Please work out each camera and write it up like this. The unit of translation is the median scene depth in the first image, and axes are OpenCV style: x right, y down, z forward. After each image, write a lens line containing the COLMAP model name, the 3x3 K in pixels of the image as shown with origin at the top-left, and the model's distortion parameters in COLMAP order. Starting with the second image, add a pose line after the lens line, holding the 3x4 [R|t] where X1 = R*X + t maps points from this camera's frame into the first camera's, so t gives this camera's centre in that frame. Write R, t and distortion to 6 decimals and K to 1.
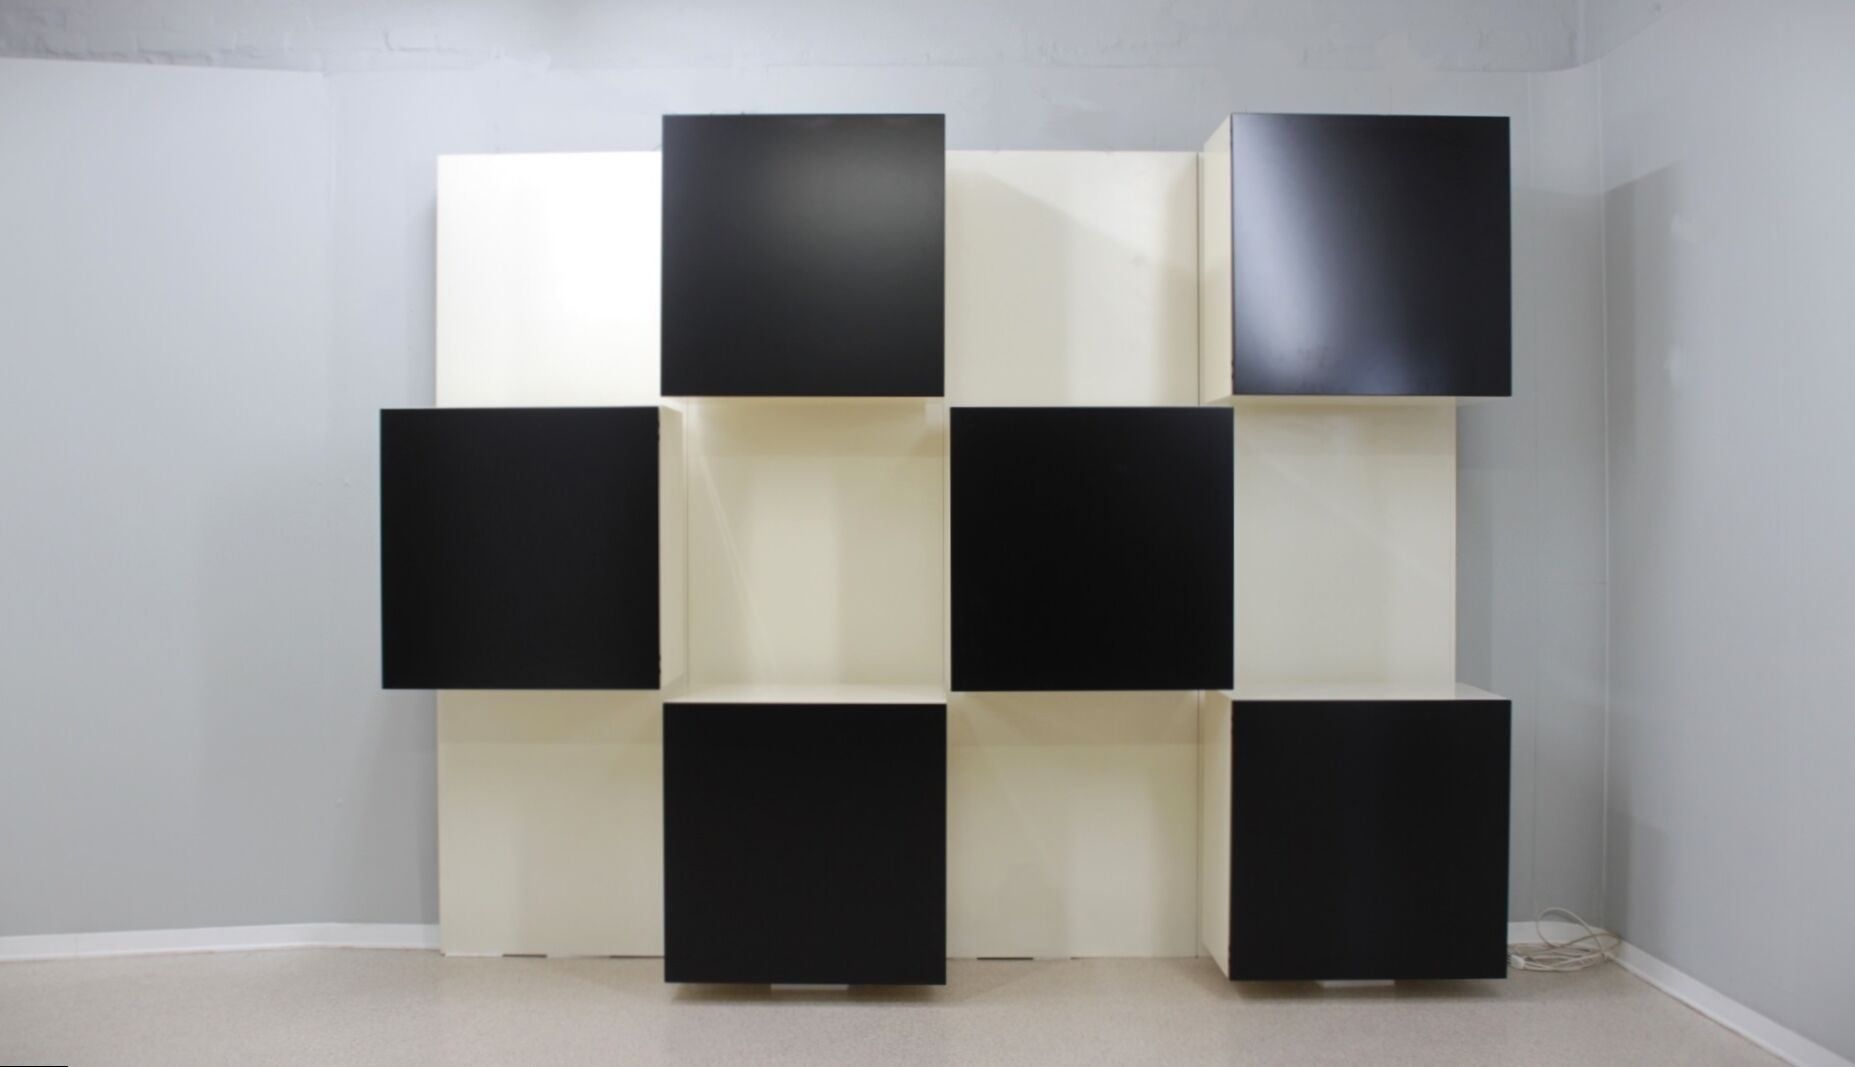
lens RADIAL K [[1872.9, 0, 927.6], [0, 1872.9, 503.9], [0, 0, 1]] dist [-0.081205, -0.000774]
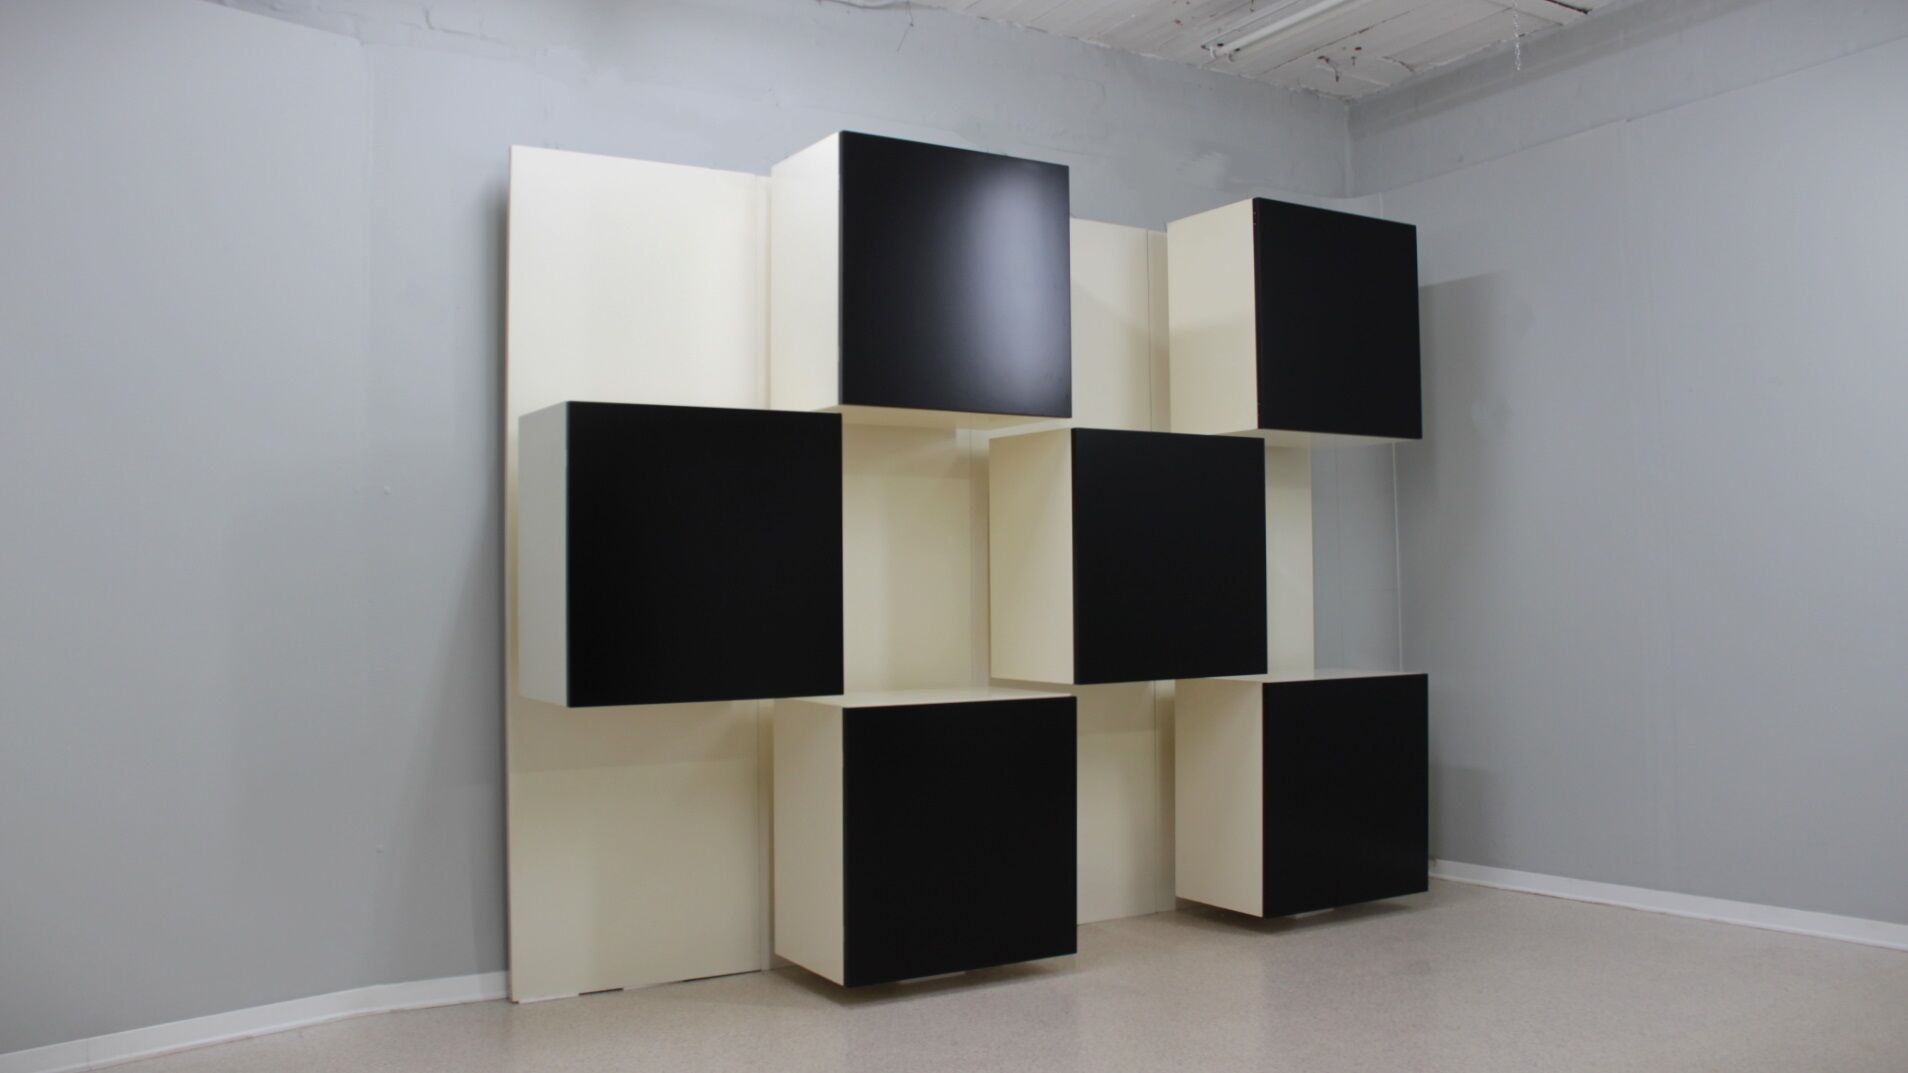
lens RADIAL K [[1649.5, 0, 953.7], [0, 1649.5, 544.6], [0, 0, 1]] dist [-0.147104, 0.135546]
pose [[0.843947, 0.008794, 0.536354, -0.512541], [0.013804, 0.999178, -0.038103, 0.048979], [-0.536249, 0.039561, 0.843133, 0.194277]]
